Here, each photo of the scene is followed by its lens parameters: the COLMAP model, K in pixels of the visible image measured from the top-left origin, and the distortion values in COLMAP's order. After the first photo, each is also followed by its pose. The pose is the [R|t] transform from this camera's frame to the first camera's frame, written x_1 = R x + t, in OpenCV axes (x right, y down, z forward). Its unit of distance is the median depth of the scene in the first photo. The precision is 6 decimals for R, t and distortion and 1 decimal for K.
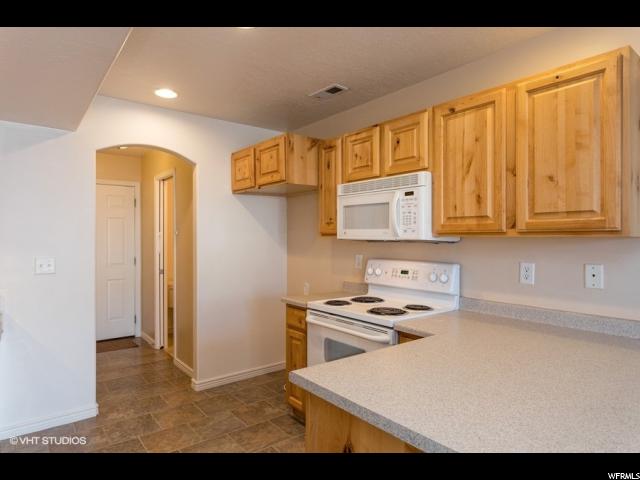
lens RADIAL K [[382.8, 0, 320.0], [0, 382.8, 240.0], [0, 0, 1]] dist [-0.003338, -0.000357]
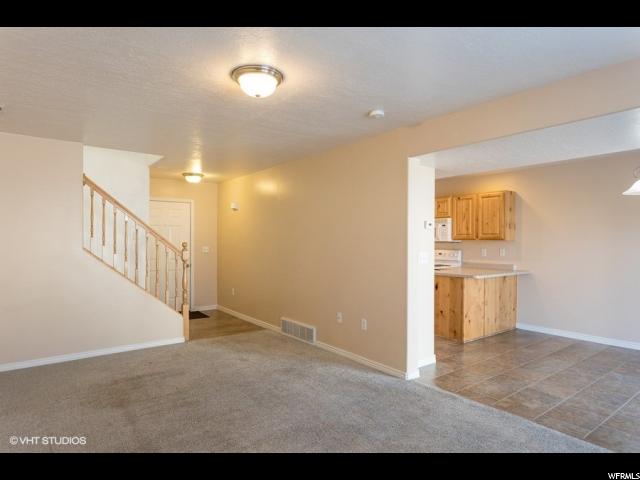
lens RADIAL K [[382.8, 0, 320.0], [0, 382.8, 240.0], [0, 0, 1]] dist [-0.003338, -0.000357]
pose [[0.999849, 0.001722, -0.017307, -0.724676], [-0.001766, 0.999995, -0.002504, -0.001991], [0.017302, 0.002534, 0.999847, -2.119362]]
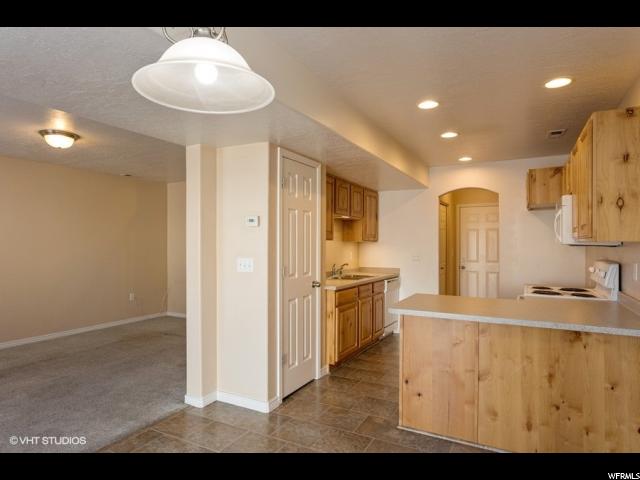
lens RADIAL K [[382.8, 0, 320.0], [0, 382.8, 240.0], [0, 0, 1]] dist [-0.003338, -0.000357]
pose [[0.390529, -0.009114, -0.920546, 1.337870], [0.000252, 0.999952, -0.009793, -0.002659], [0.920591, 0.003592, 0.390512, -0.405214]]
